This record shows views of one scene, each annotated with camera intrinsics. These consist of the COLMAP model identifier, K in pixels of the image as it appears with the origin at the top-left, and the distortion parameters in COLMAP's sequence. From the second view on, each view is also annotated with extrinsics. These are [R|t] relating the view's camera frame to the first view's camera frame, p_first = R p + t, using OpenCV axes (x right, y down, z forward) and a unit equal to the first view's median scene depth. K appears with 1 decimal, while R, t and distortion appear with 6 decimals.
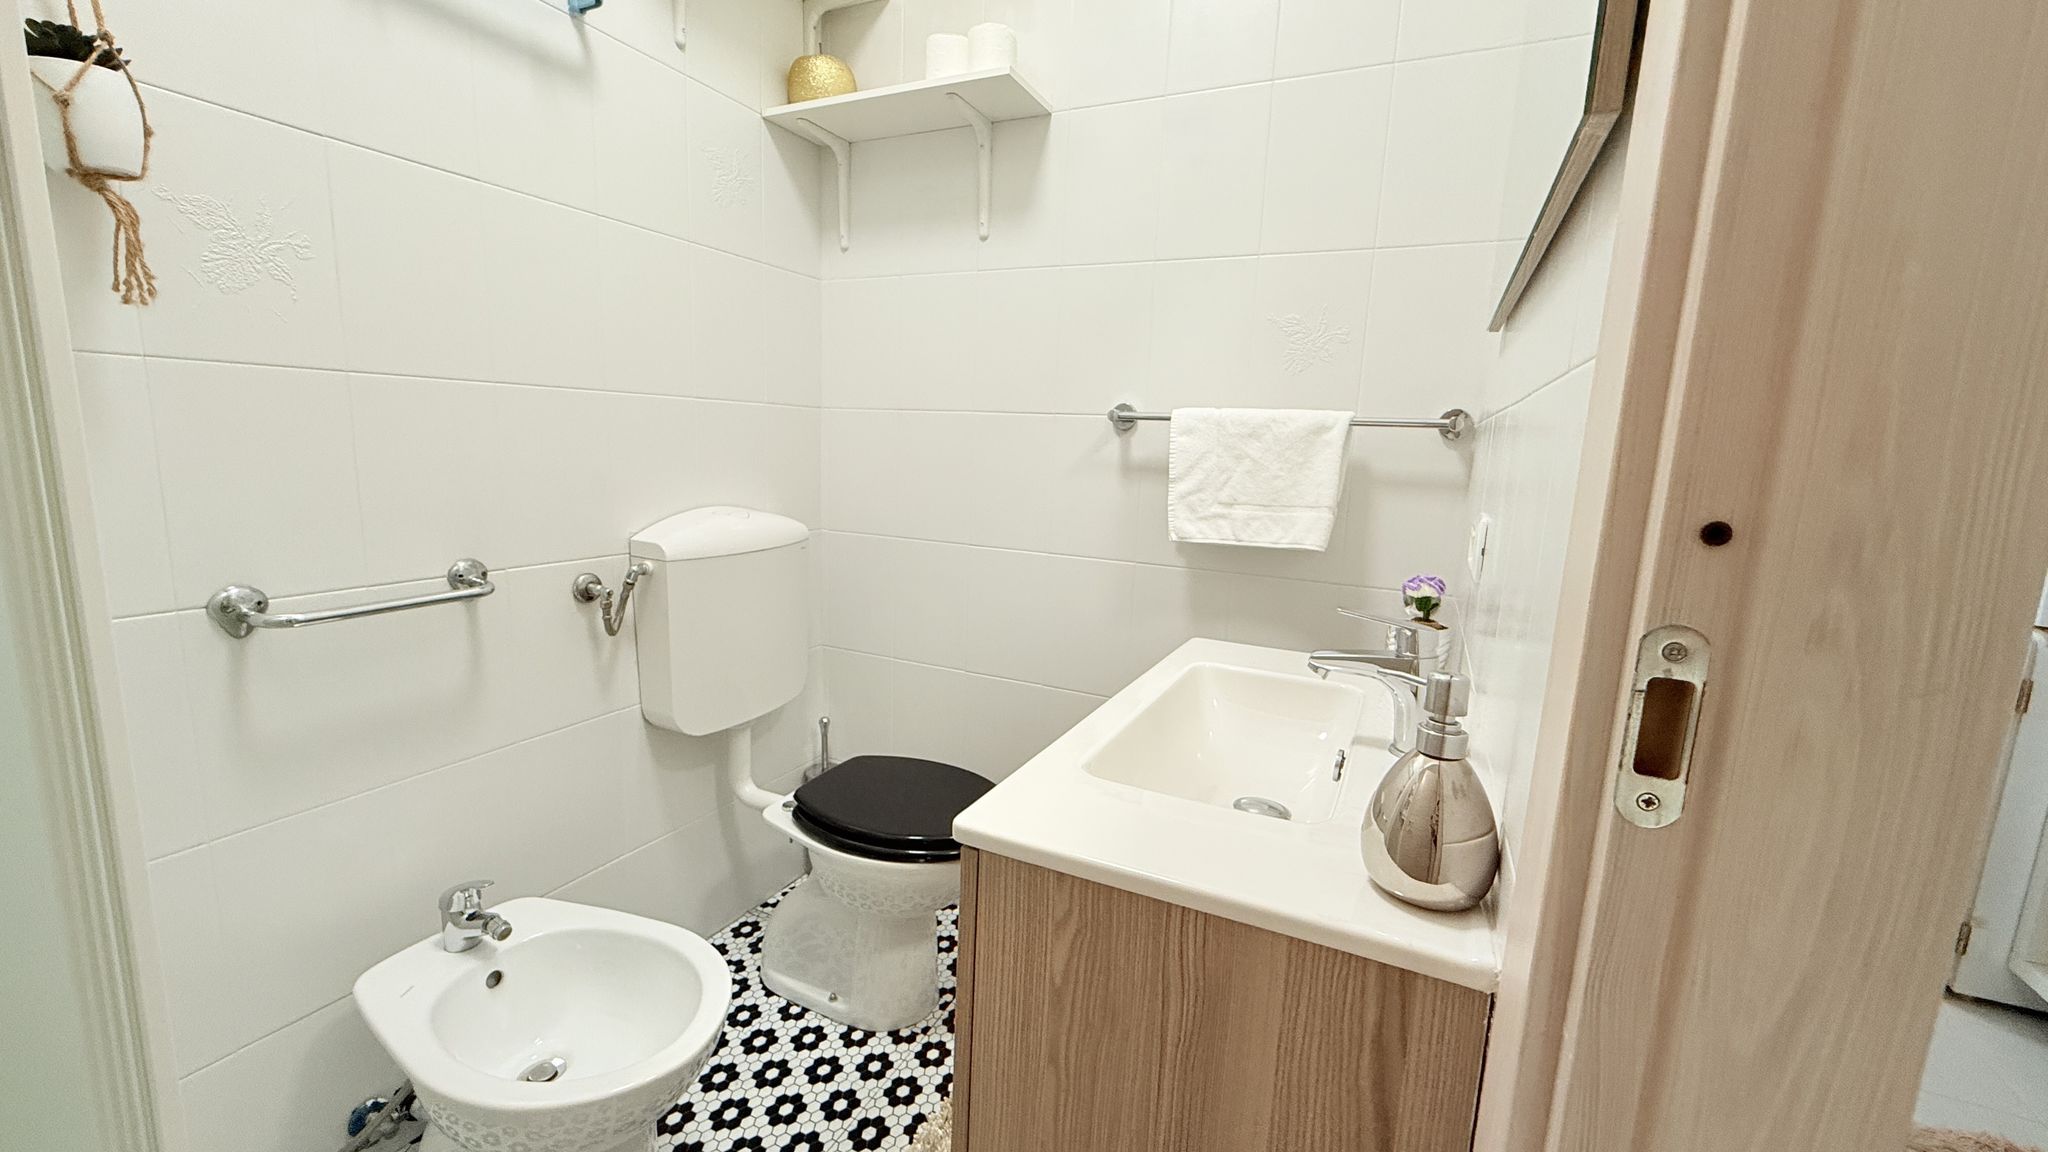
lens RADIAL K [[812.8, 0, 1020.4], [0, 812.8, 572.9], [0, 0, 1]] dist [-0.000903, -0.000163]
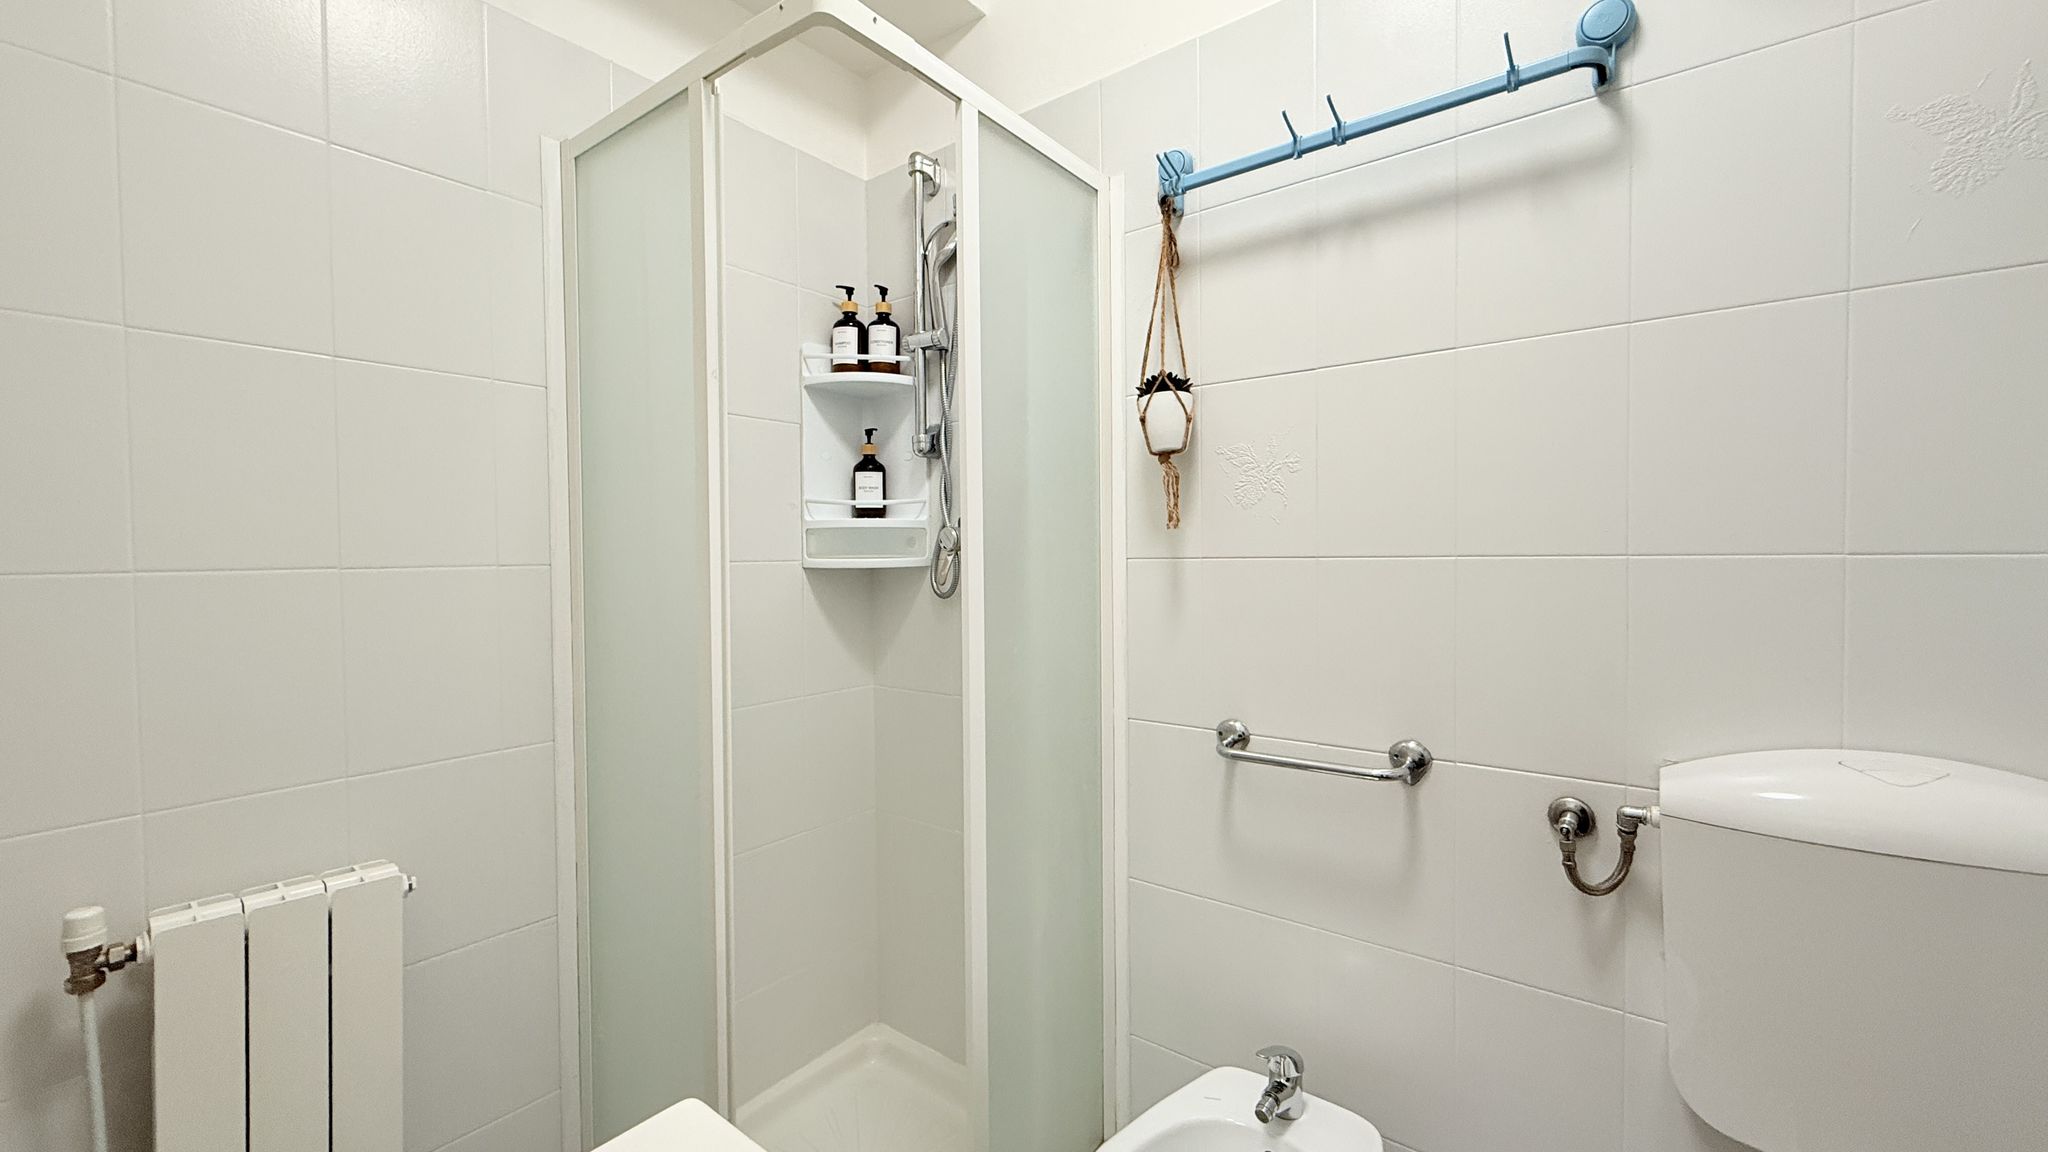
lens RADIAL K [[812.8, 0, 1020.4], [0, 812.8, 572.9], [0, 0, 1]] dist [-0.000903, -0.000163]
pose [[-0.213780, -0.024877, -0.976565, 0.437391], [-0.157553, 0.987466, 0.009335, -0.180959], [0.964093, 0.155856, -0.215020, 0.902462]]
